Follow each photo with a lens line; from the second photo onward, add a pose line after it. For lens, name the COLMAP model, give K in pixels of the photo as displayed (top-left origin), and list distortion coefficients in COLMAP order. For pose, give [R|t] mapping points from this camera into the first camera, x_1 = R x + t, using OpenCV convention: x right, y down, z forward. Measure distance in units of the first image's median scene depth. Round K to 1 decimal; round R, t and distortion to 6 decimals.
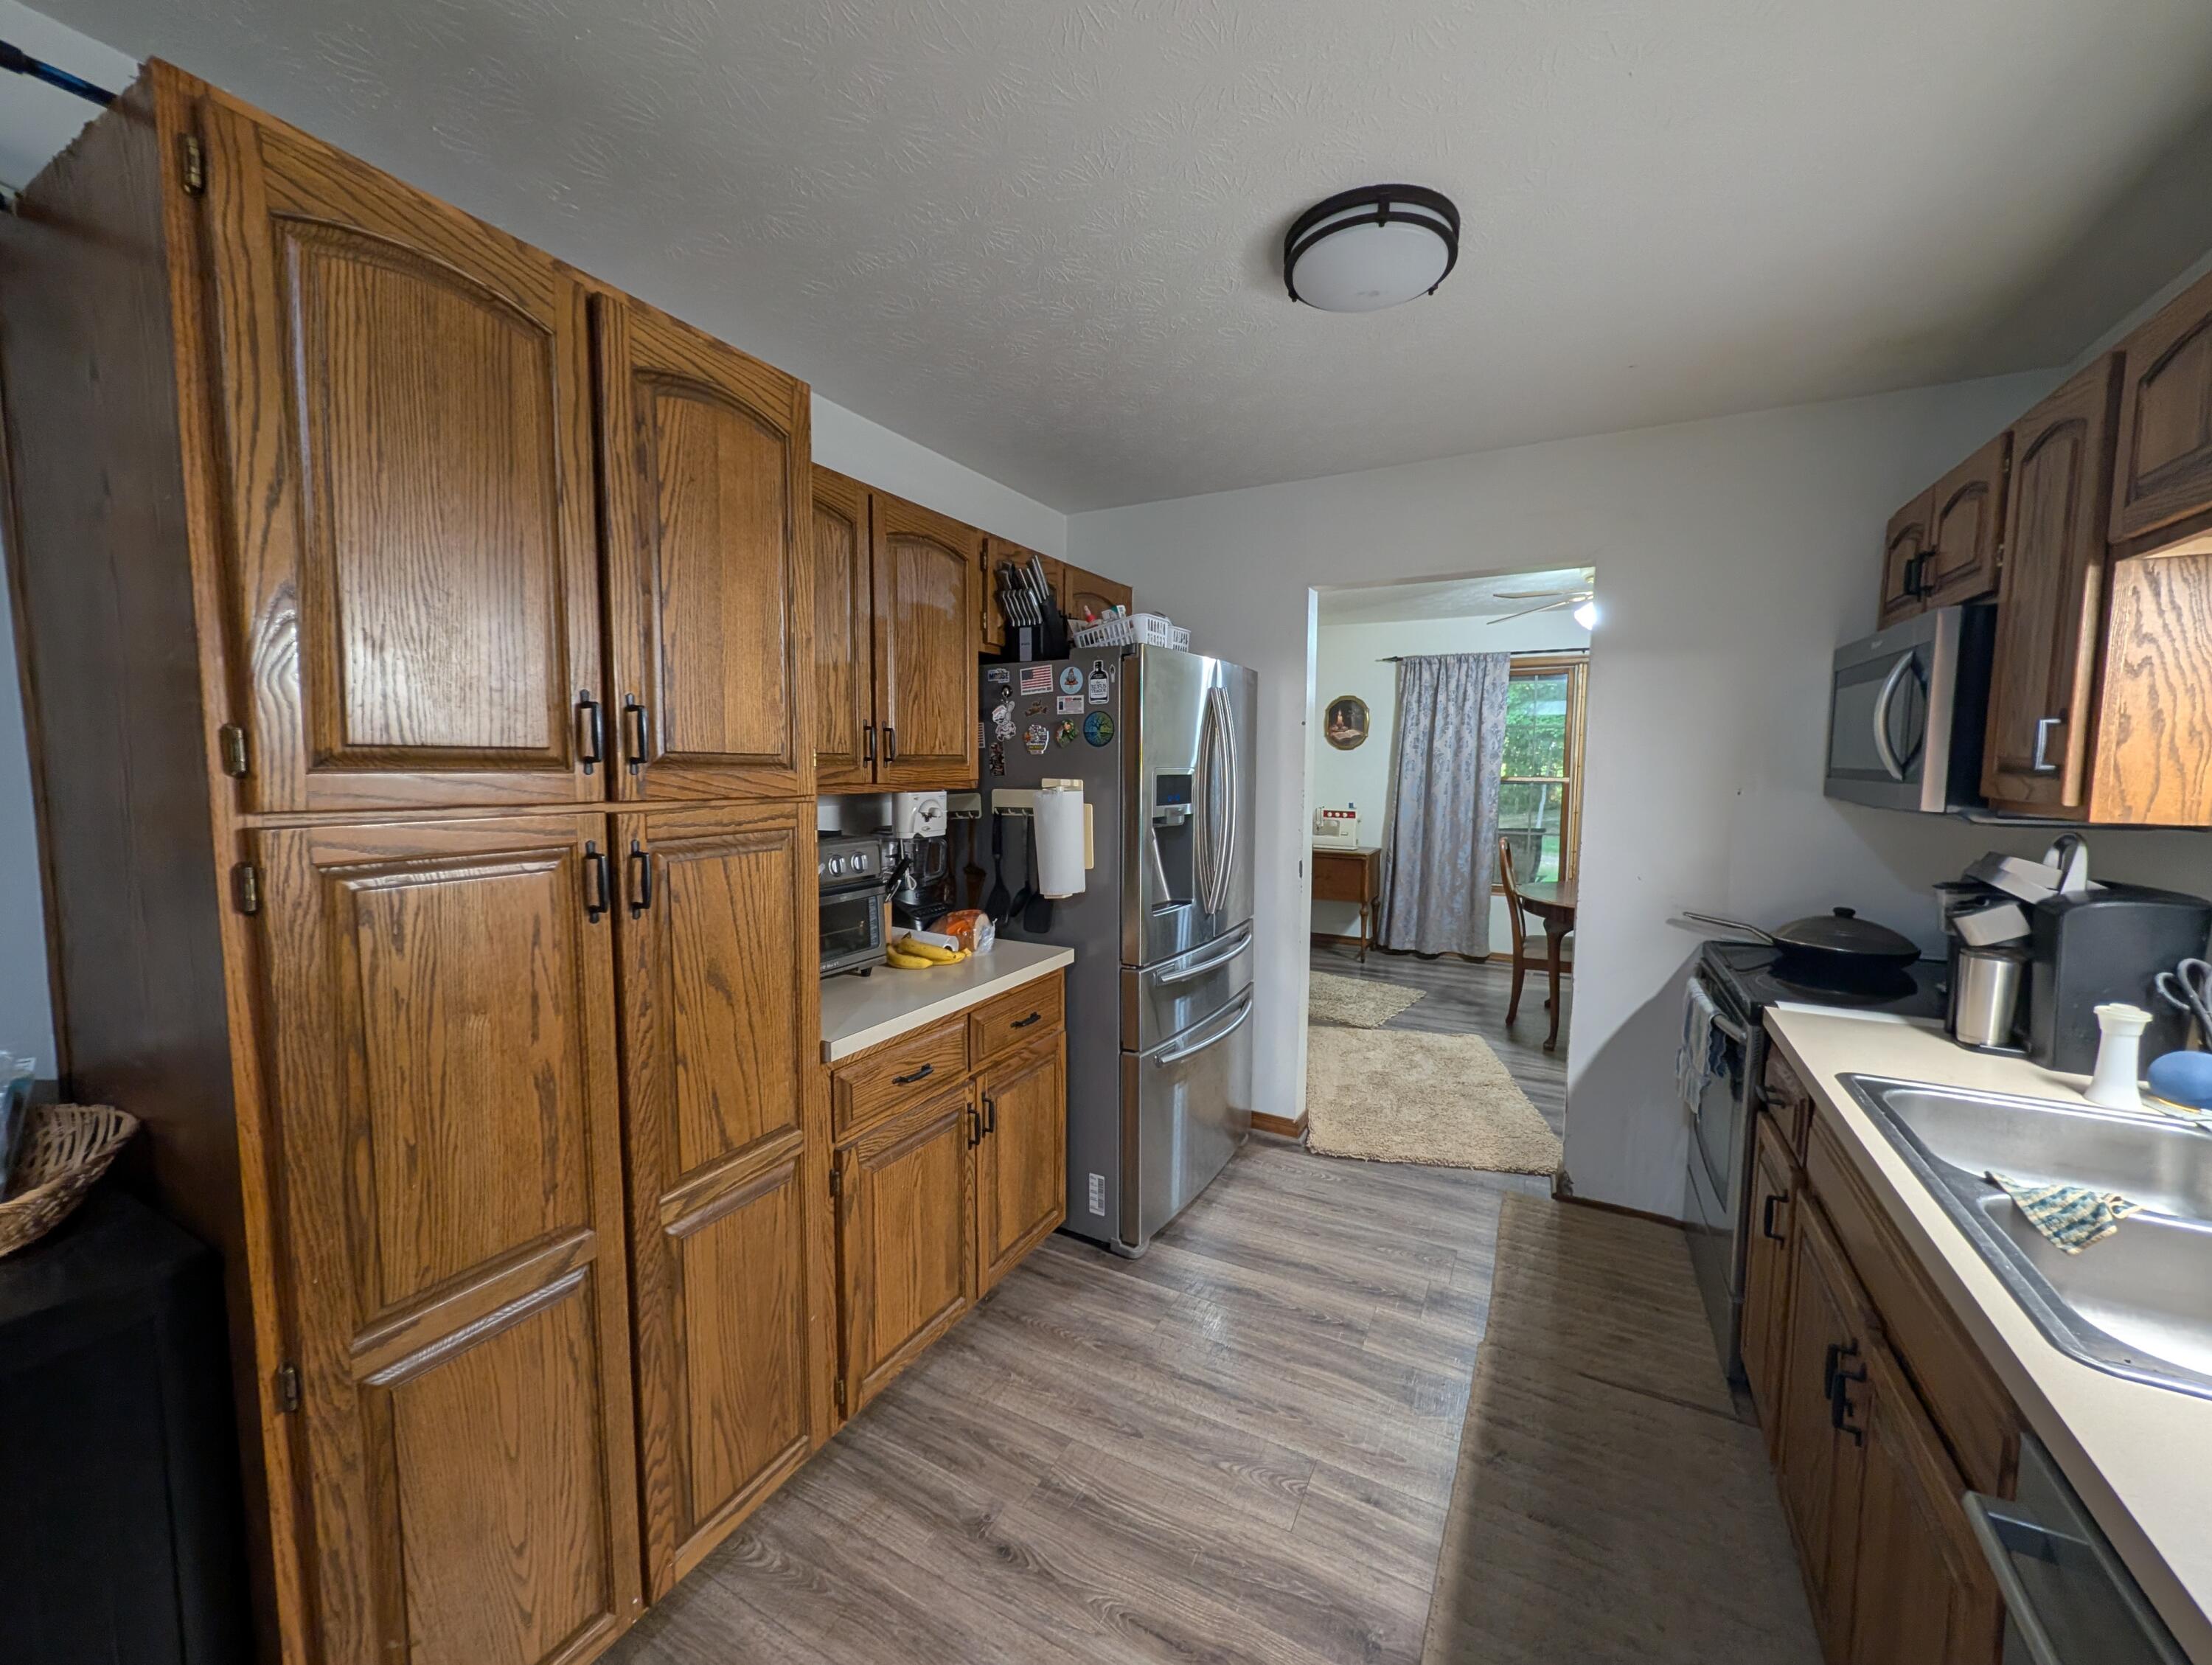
lens RADIAL K [[851.4, 0, 1111.8], [0, 851.4, 833.9], [0, 0, 1]] dist [0.003133, -0.000142]
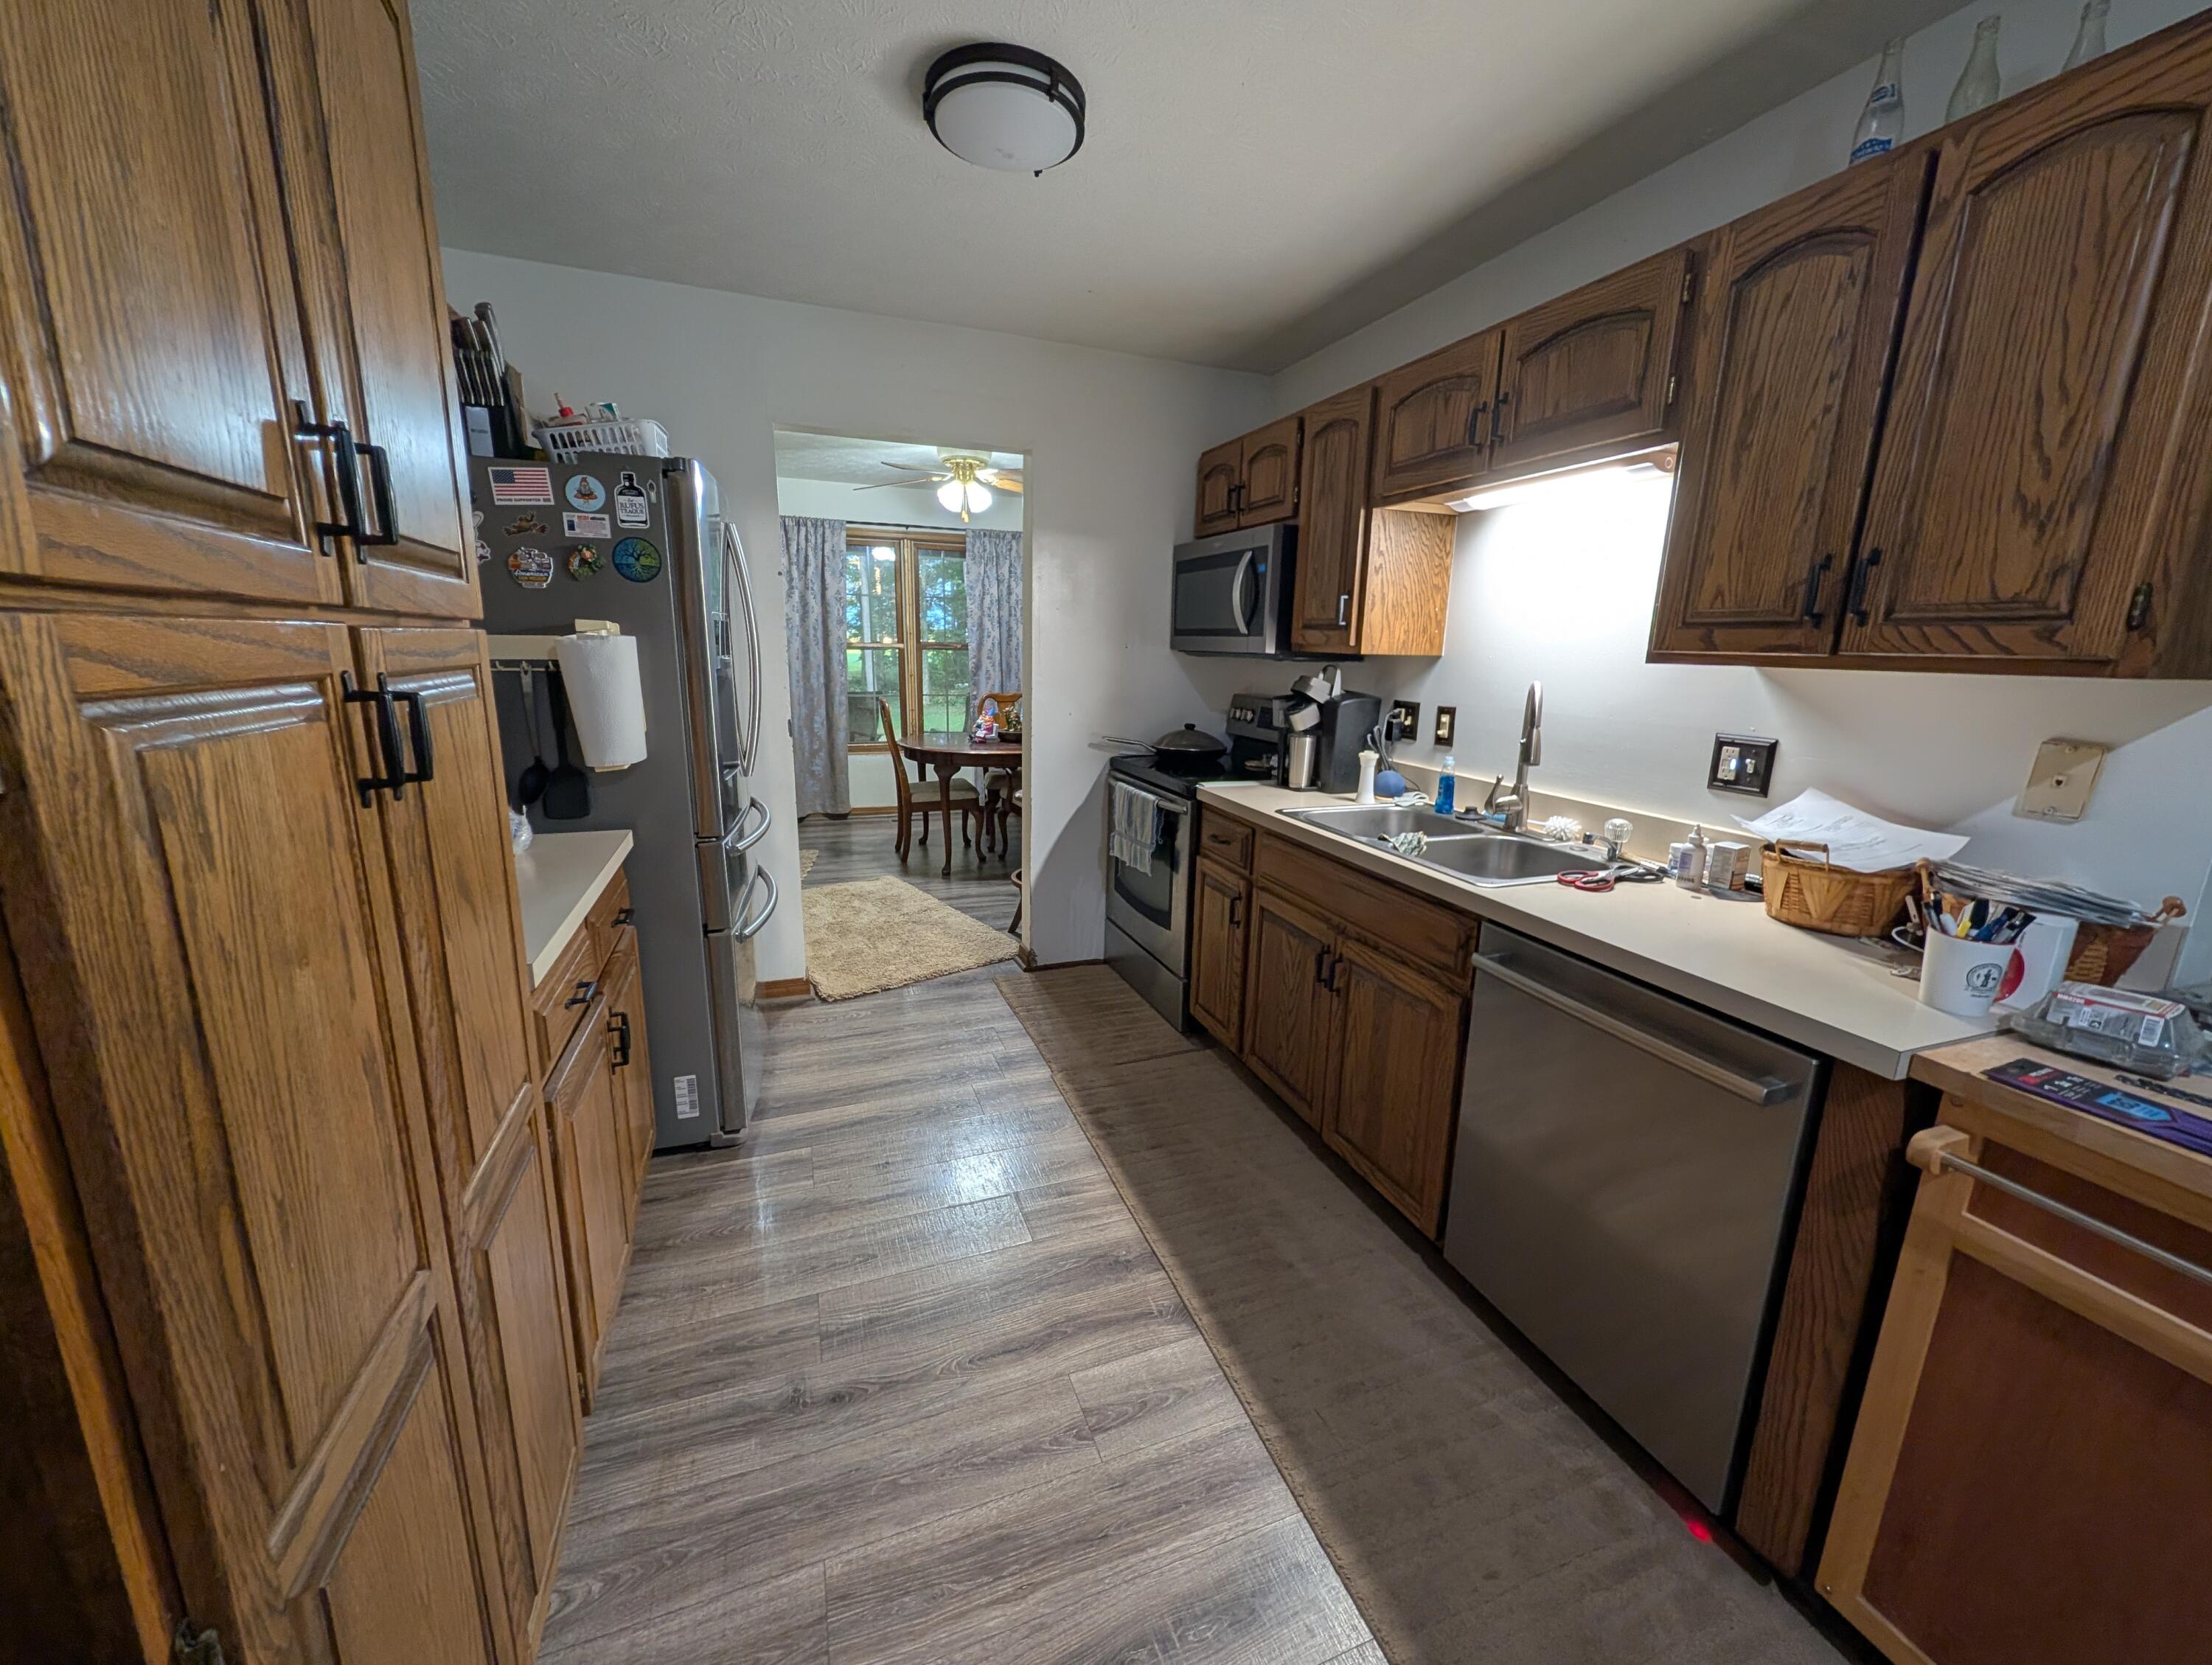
lens RADIAL K [[851.4, 0, 1111.8], [0, 851.4, 833.9], [0, 0, 1]] dist [0.003133, -0.000142]
pose [[0.655821, -0.154633, 0.738910, -0.363901], [0.047932, 0.985351, 0.163663, 0.024508], [-0.753394, -0.071916, 0.653625, 0.097394]]
